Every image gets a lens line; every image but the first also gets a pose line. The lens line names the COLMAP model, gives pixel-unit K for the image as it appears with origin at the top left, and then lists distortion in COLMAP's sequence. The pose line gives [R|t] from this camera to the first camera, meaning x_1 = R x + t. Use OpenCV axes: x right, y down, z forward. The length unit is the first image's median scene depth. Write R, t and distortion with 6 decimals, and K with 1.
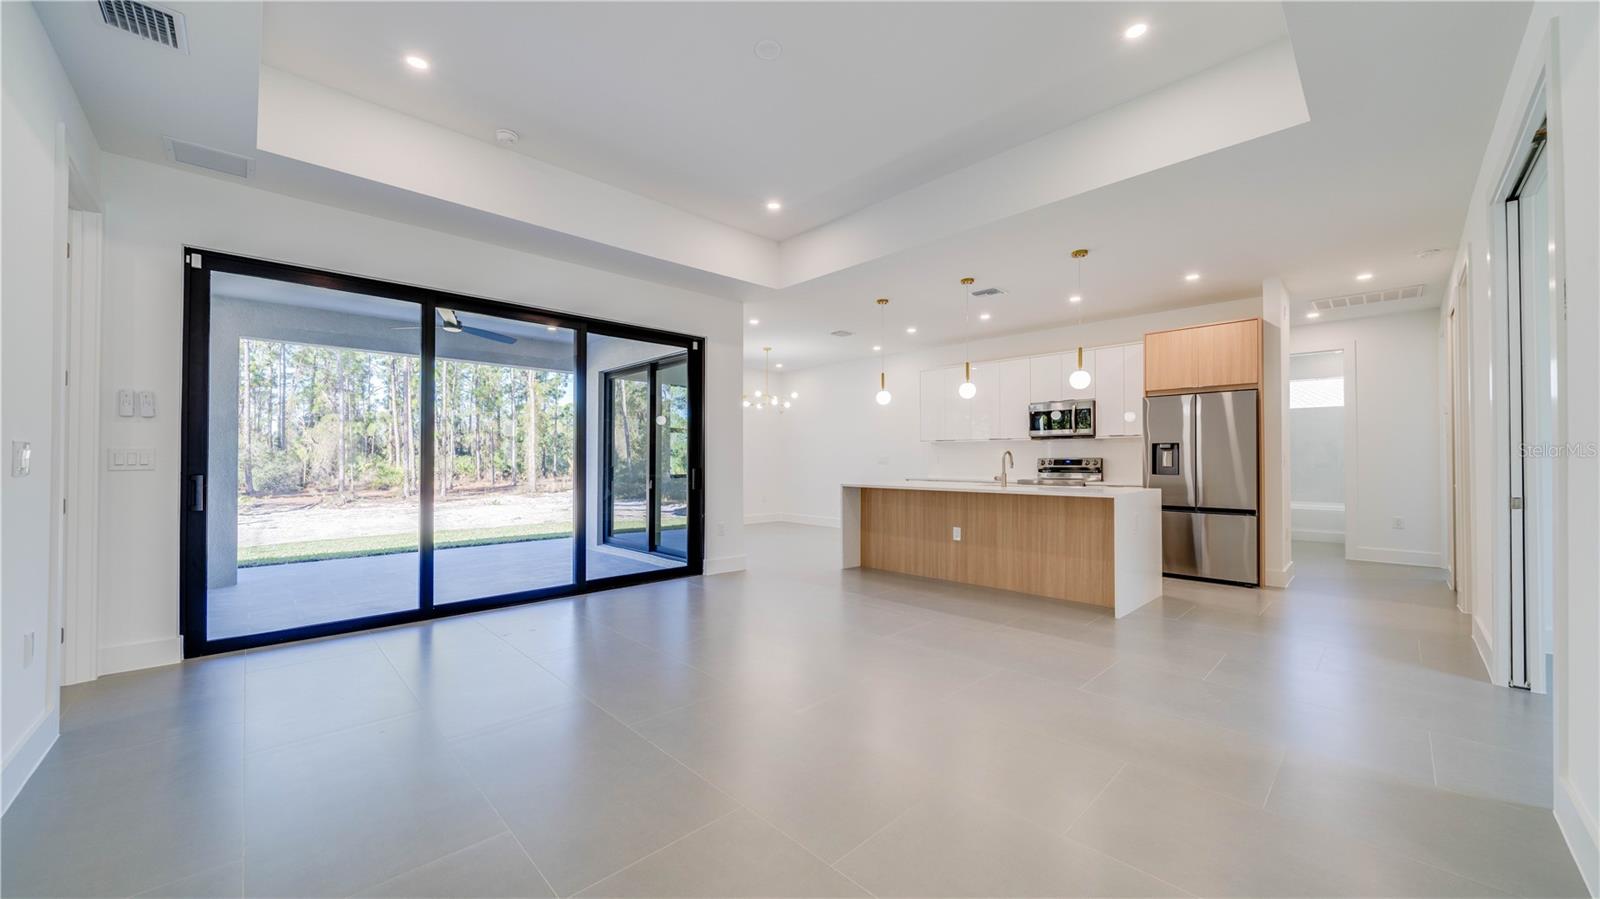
lens RADIAL K [[587.4, 0, 761.5], [0, 587.4, 452.3], [0, 0, 1]] dist [-0.002423, -0.000295]
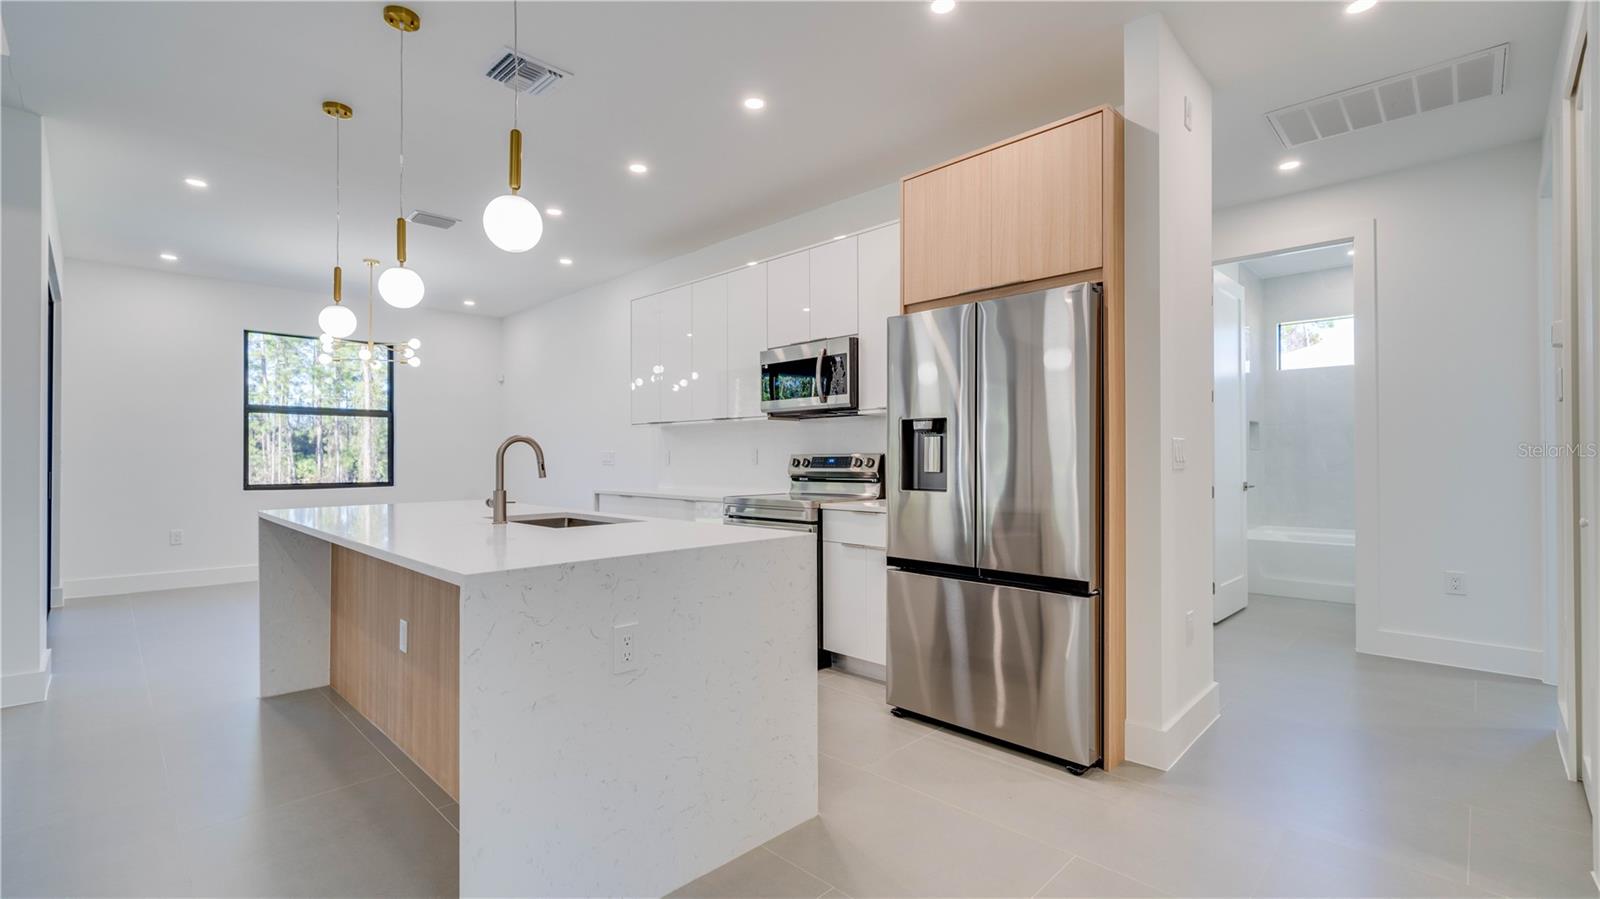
lens RADIAL K [[708.5, 0, 757.0], [0, 708.5, 452.0], [0, 0, 1]] dist [0.005683, -0.000387]
pose [[0.999616, -0.002271, 0.027629, 0.469715], [0.002162, 0.999990, 0.003967, 0.005904], [-0.027638, -0.003905, 0.999610, 0.406510]]
